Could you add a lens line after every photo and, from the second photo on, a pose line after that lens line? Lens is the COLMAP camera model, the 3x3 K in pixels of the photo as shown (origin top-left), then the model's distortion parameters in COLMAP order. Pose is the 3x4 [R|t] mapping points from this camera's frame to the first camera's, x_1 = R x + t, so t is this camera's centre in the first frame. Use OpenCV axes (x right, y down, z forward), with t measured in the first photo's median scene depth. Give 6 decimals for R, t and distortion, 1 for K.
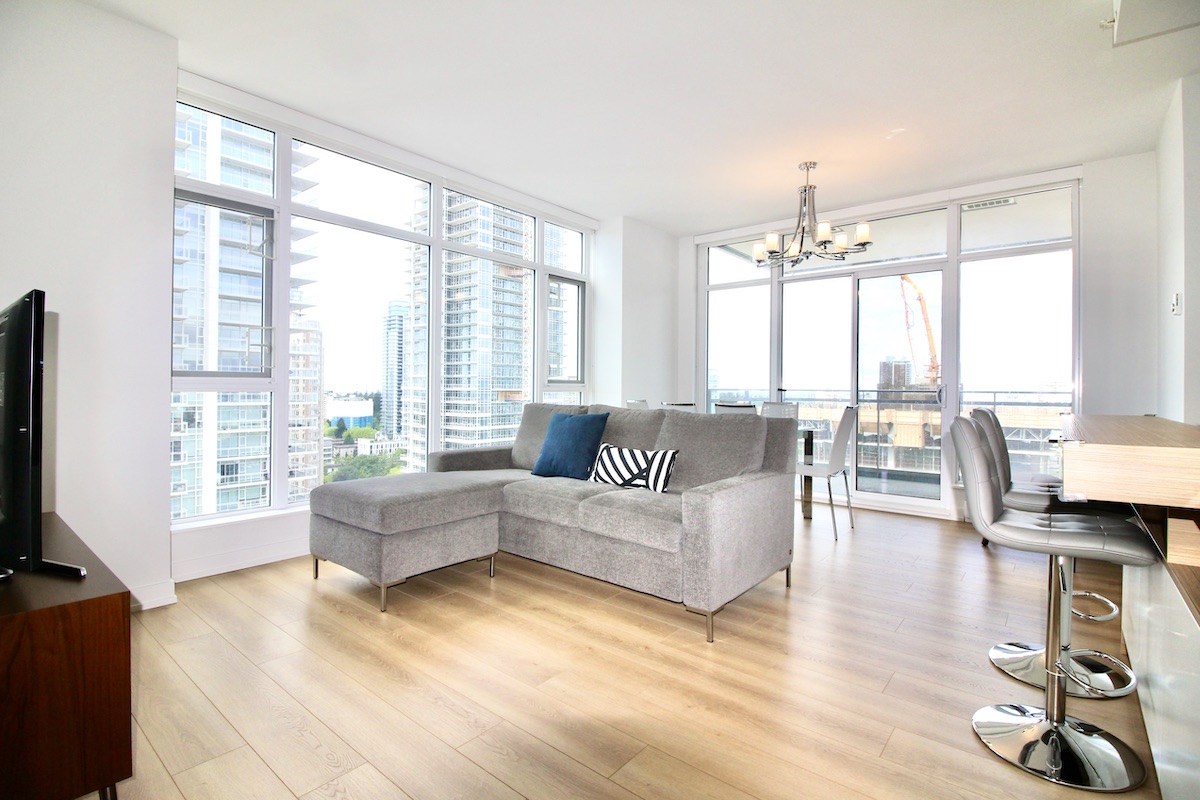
lens RADIAL K [[557.2, 0, 594.7], [0, 557.2, 394.1], [0, 0, 1]] dist [0.001312, -0.012682]
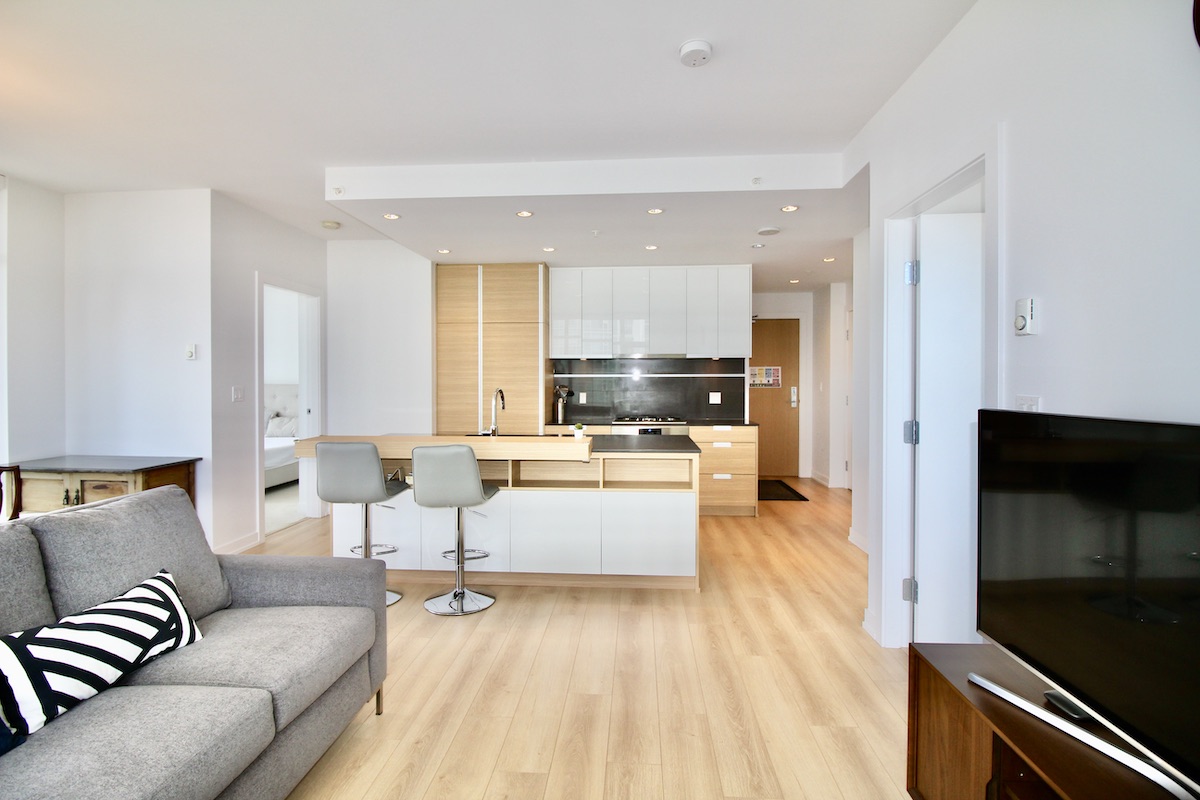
lens RADIAL K [[557.2, 0, 602.0], [0, 557.2, 386.7], [0, 0, 1]] dist [0.001312, -0.012682]
pose [[-0.607058, -0.012581, 0.794558, -0.442428], [0.007913, 0.999729, 0.021876, -0.075684], [-0.794618, 0.019568, -0.606794, 0.725983]]
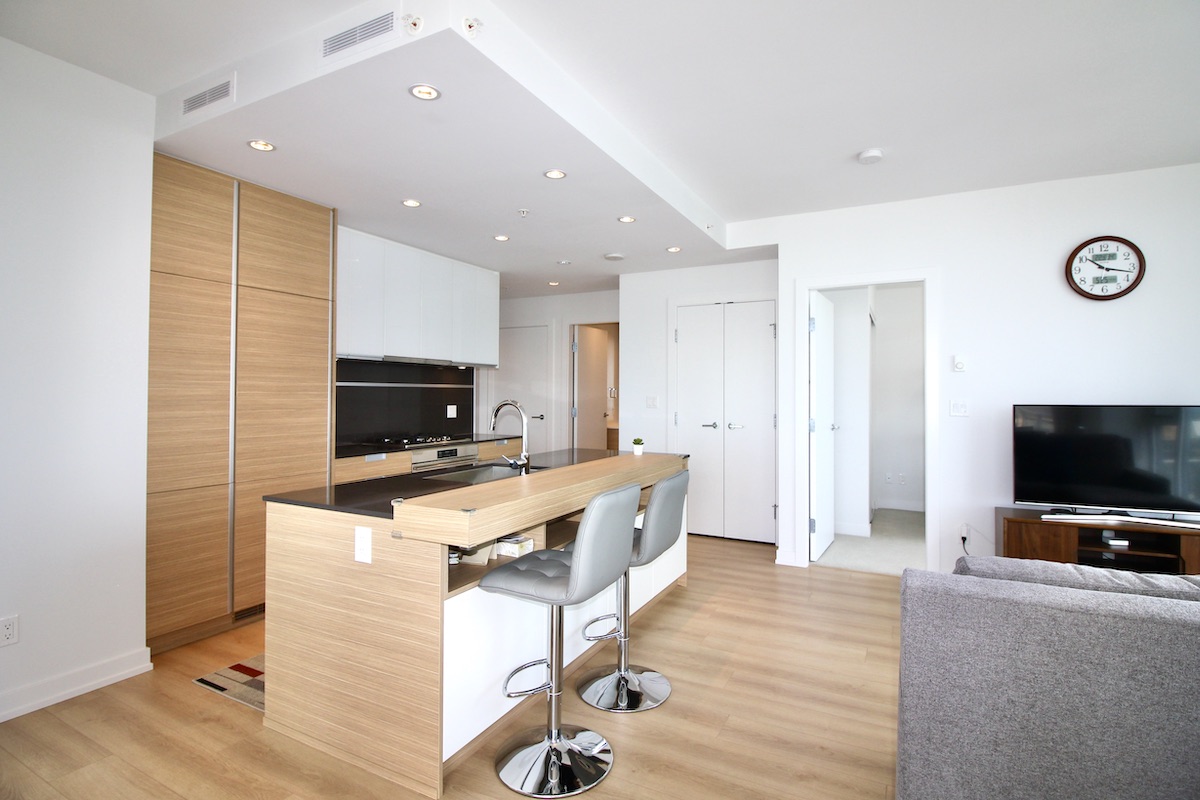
lens RADIAL K [[573.5, 0, 605.7], [0, 573.5, 394.7], [0, 0, 1]] dist [-0.023943, -0.000463]
pose [[-0.972933, -0.007492, -0.230967, 0.484547], [-0.009878, 0.999909, 0.009173, -0.067048], [0.230877, 0.011206, -0.972918, 0.988622]]
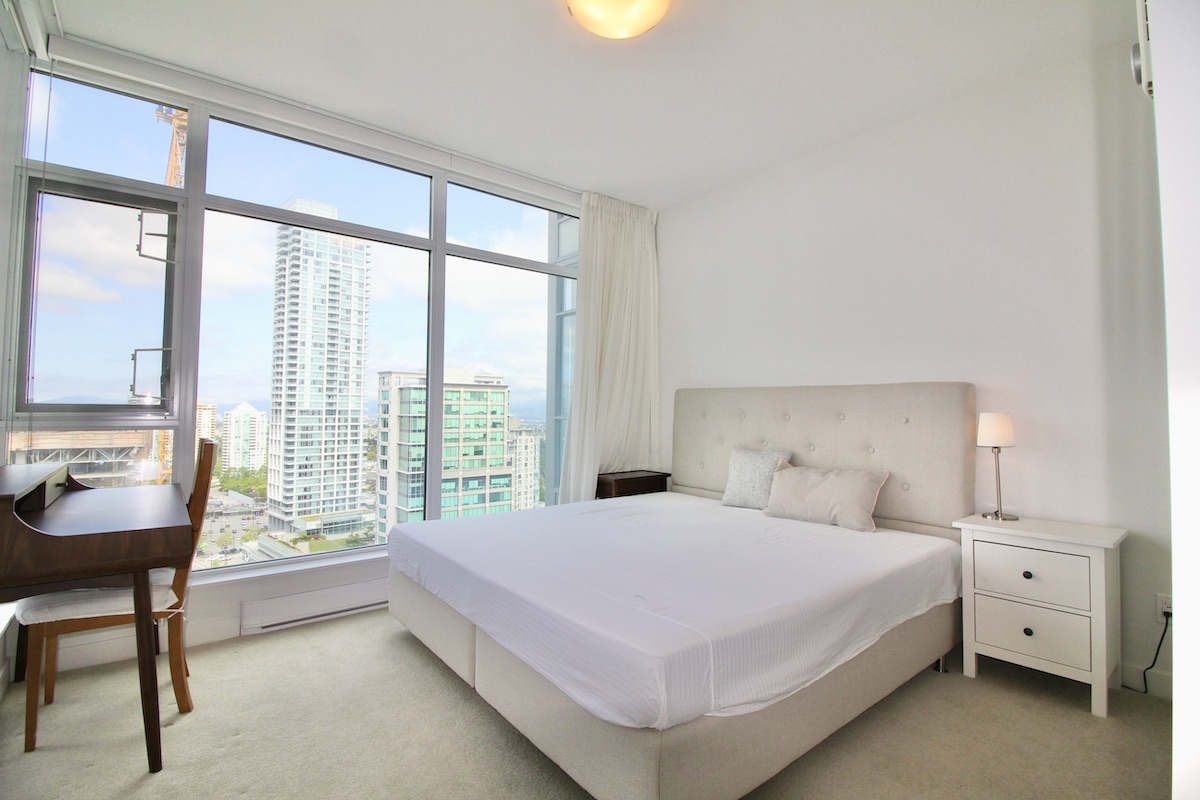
lens RADIAL K [[557.2, 0, 597.1], [0, 557.2, 389.8], [0, 0, 1]] dist [0.001312, -0.012682]
pose [[0.178815, 0.034933, 0.983262, 0.907122], [0.004529, 0.999330, -0.036327, -0.019449], [-0.983872, 0.010949, 0.178537, 0.584386]]
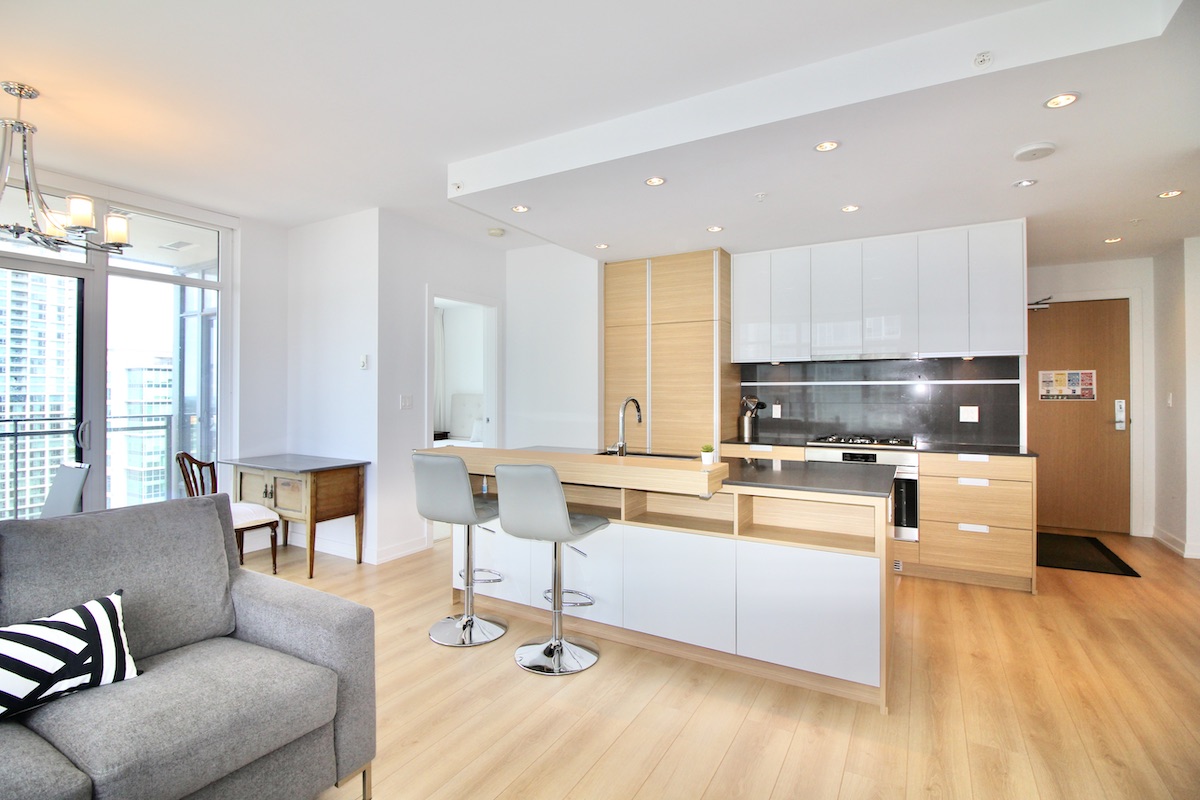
lens RADIAL K [[557.2, 0, 601.7], [0, 557.2, 390.0], [0, 0, 1]] dist [0.001312, -0.012682]
pose [[-0.196441, 0.002225, 0.980513, -0.343229], [0.011019, 0.999939, -0.000061, -0.063784], [-0.980454, 0.010792, -0.196453, 0.478454]]
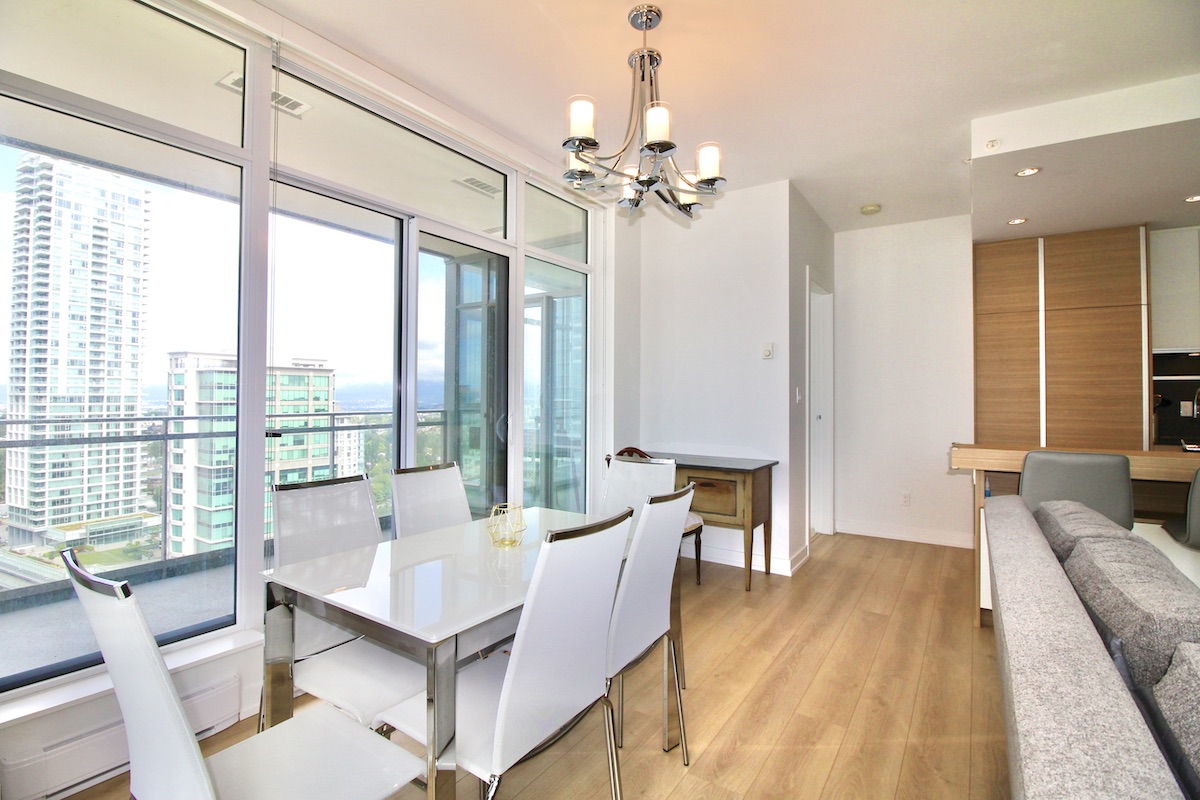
lens RADIAL K [[557.2, 0, 600.2], [0, 557.2, 386.5], [0, 0, 1]] dist [0.001312, -0.012682]
pose [[-0.124838, 0.014331, 0.992074, -0.137675], [0.006687, 0.999885, -0.013602, -0.049523], [-0.992155, 0.004936, -0.124920, 1.100945]]
